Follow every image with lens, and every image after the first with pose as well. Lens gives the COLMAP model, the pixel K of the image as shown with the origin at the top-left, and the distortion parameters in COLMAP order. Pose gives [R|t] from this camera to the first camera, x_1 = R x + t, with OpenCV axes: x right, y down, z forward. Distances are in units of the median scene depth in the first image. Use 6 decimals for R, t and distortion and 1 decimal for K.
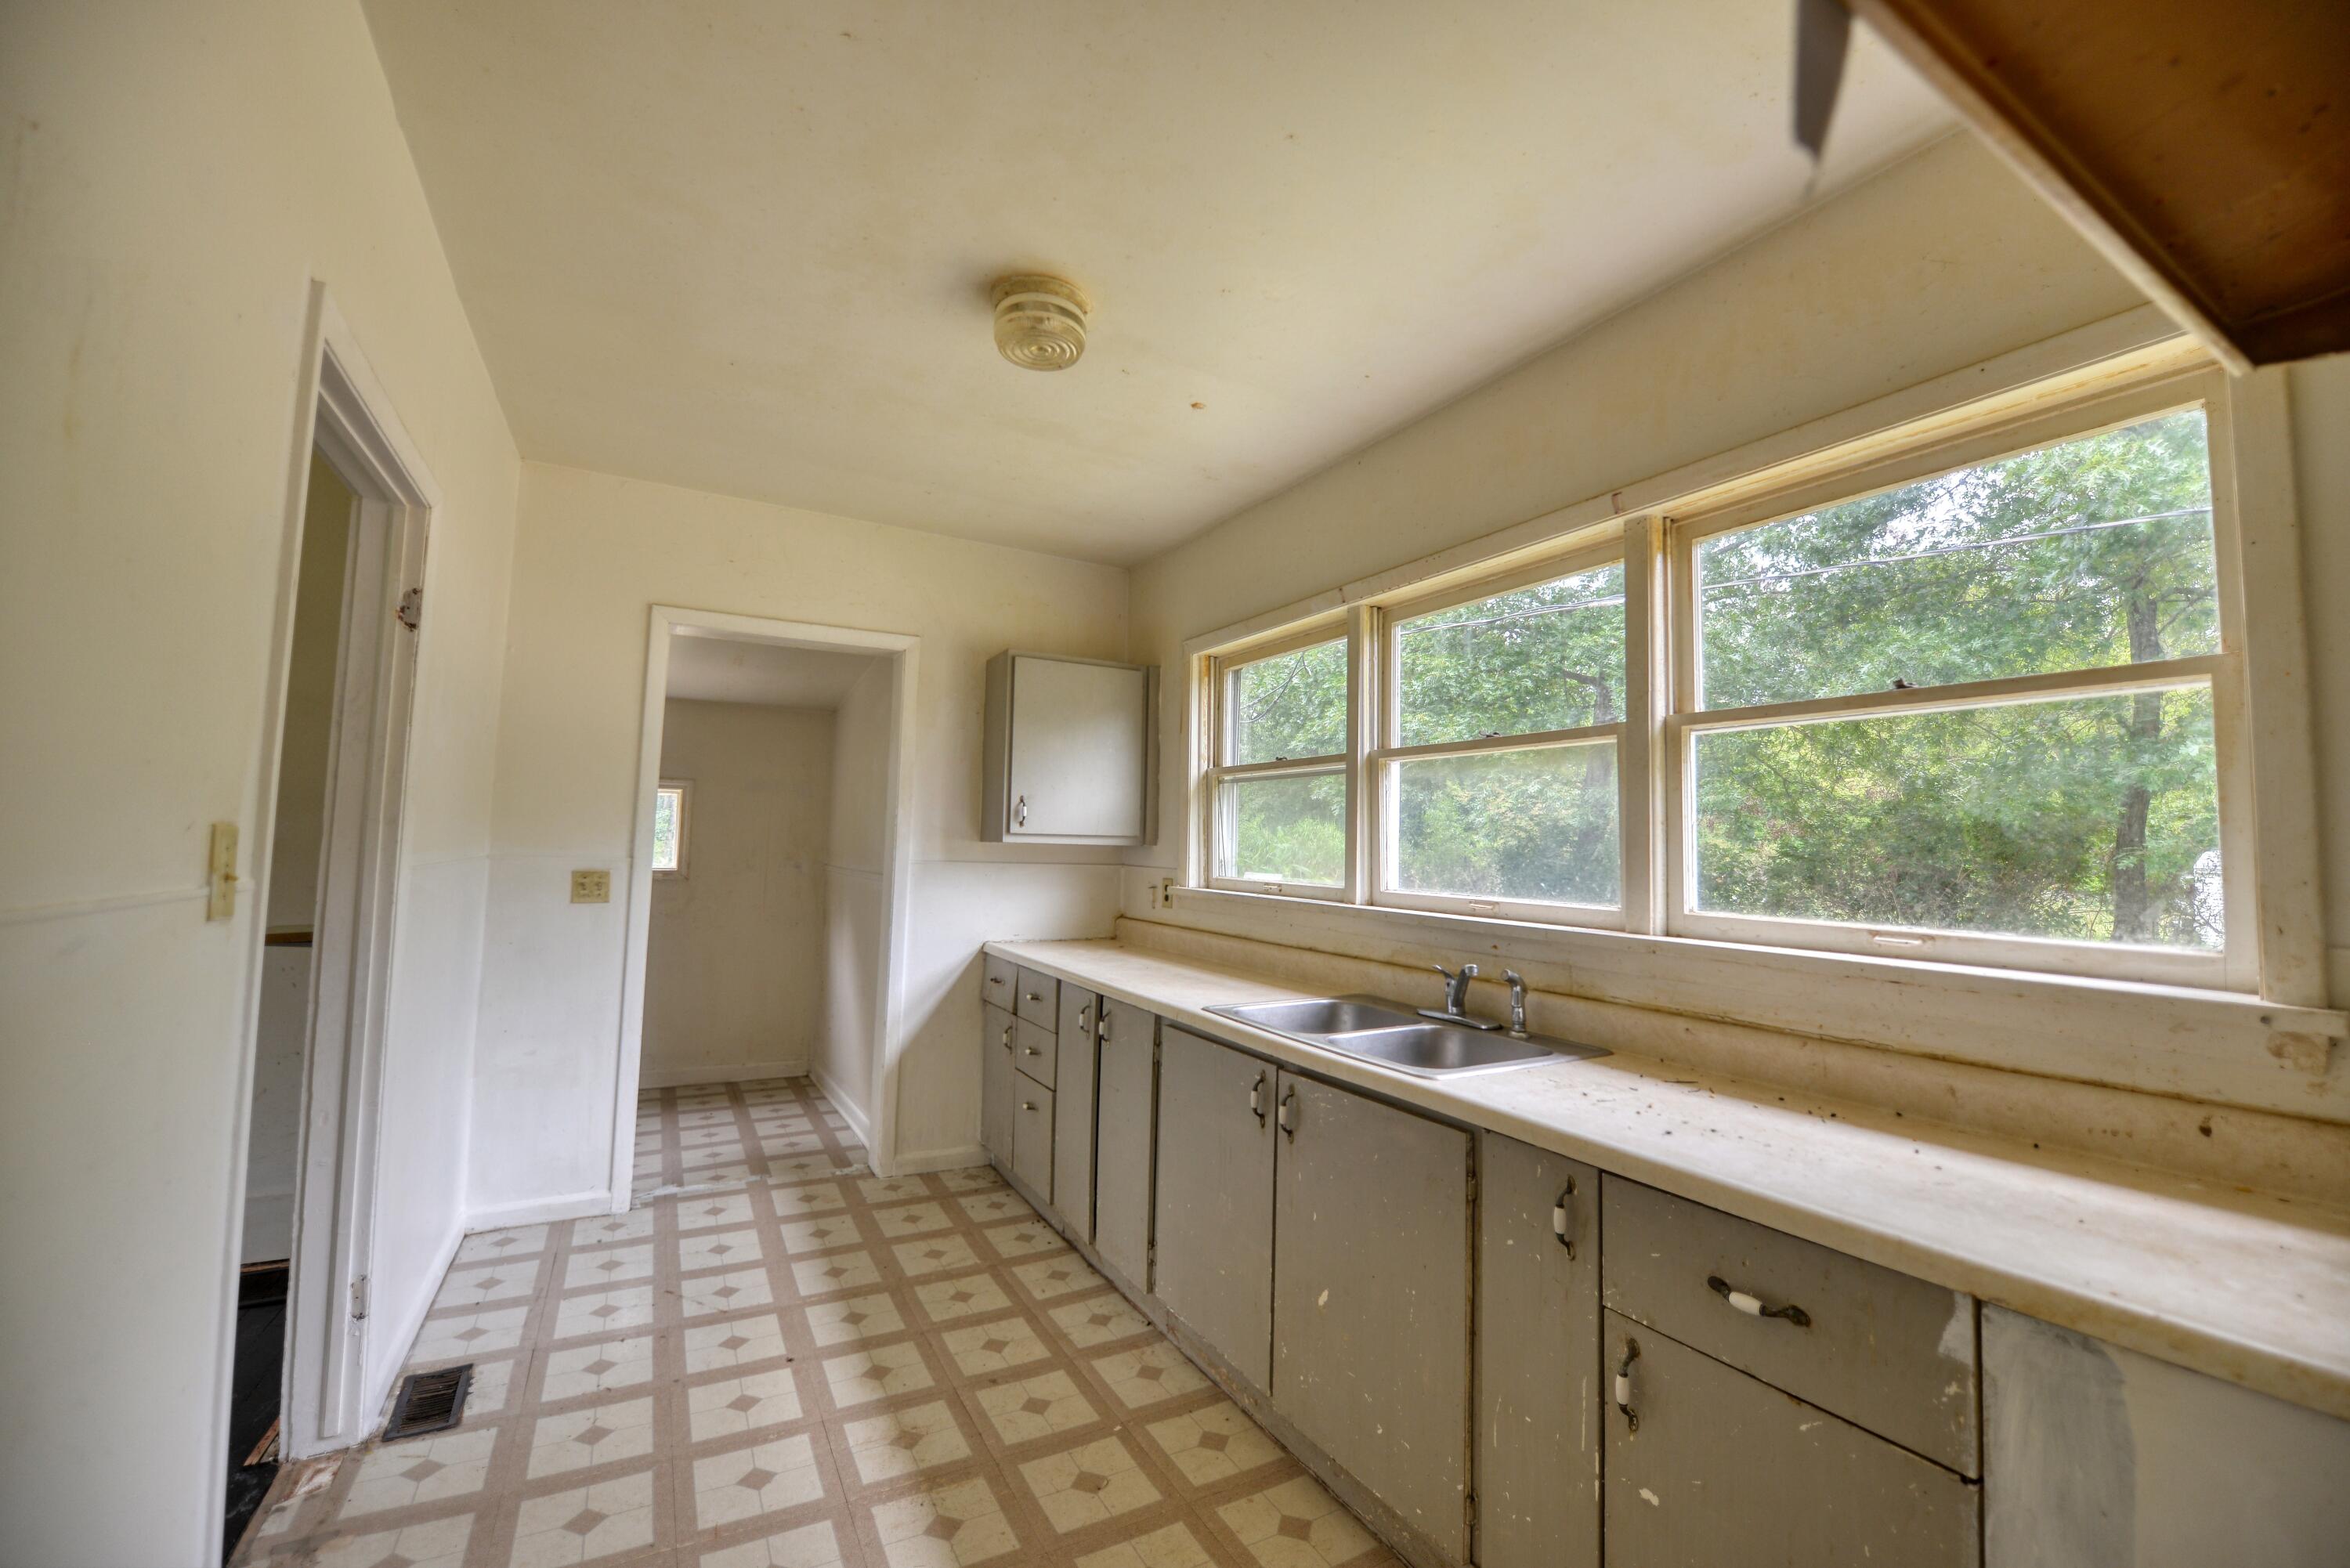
lens RADIAL K [[930.9, 0, 1178.0], [0, 930.9, 787.2], [0, 0, 1]] dist [-0.001232, -0.000042]
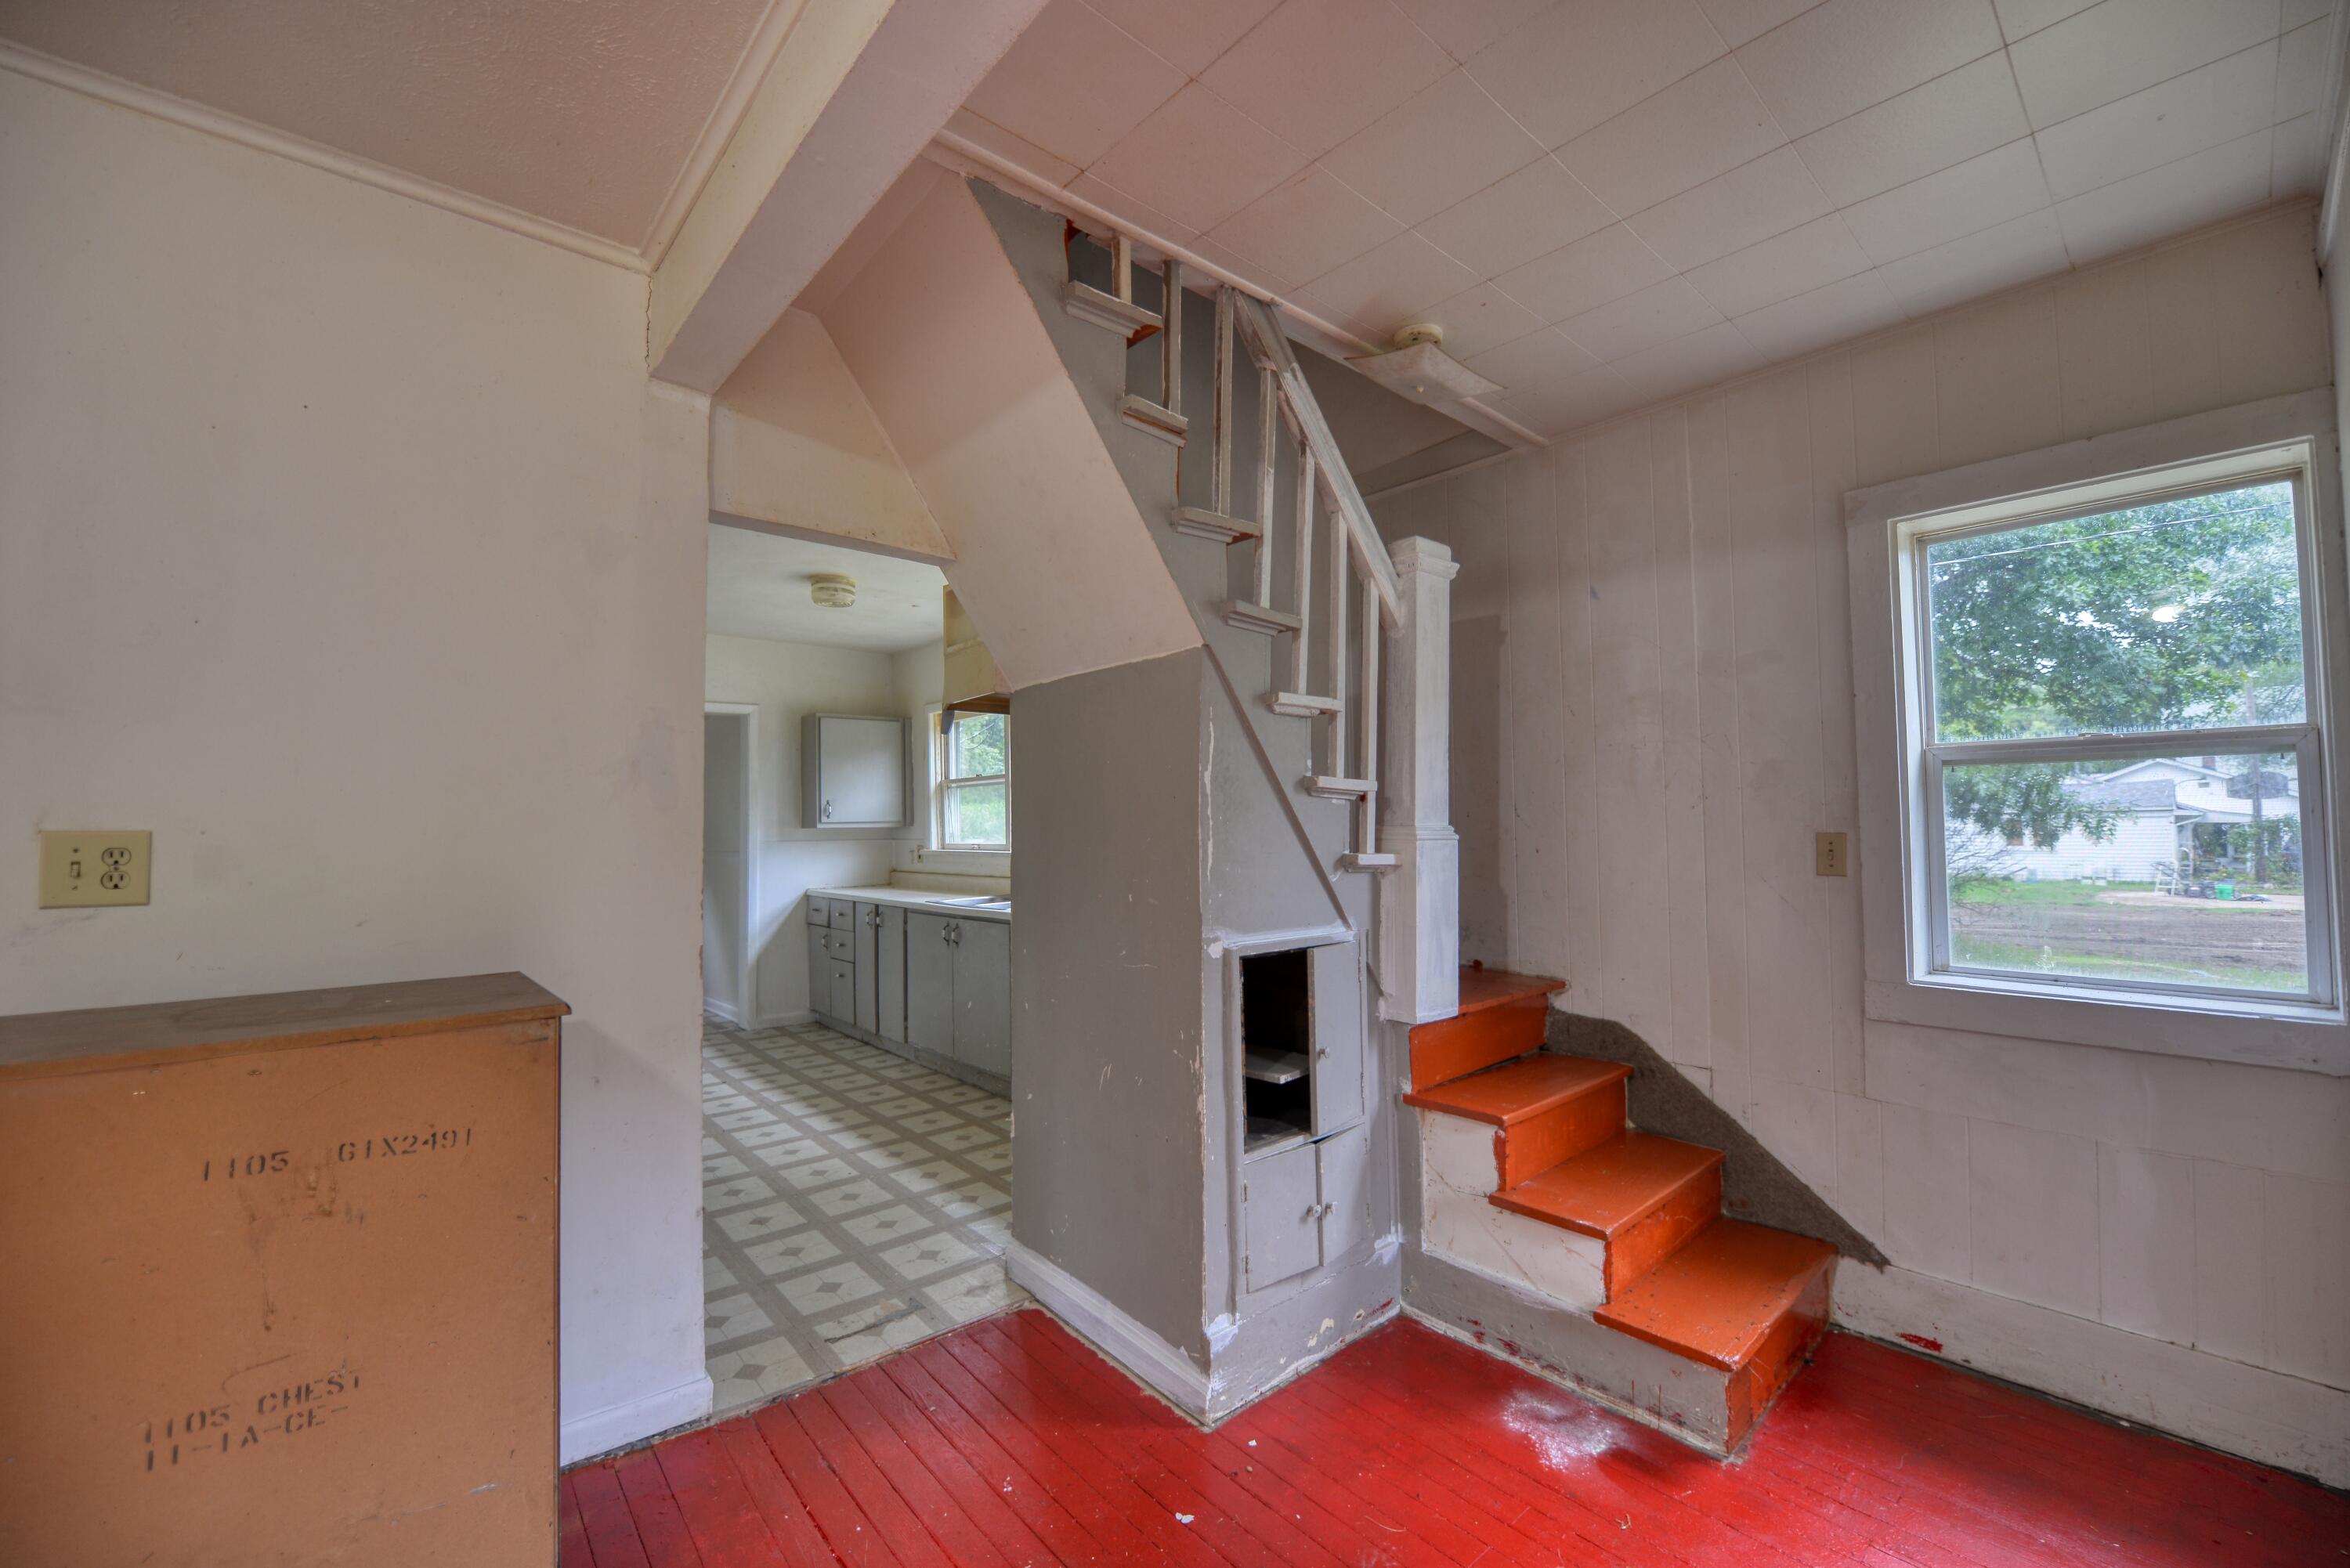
lens RADIAL K [[930.9, 0, 1164.1], [0, 930.9, 780.2], [0, 0, 1]] dist [-0.001232, -0.000042]
pose [[0.980091, -0.031926, 0.195963, 0.099394], [0.028506, 0.999388, 0.020250, -0.043197], [-0.196490, -0.014261, 0.980402, -0.771109]]
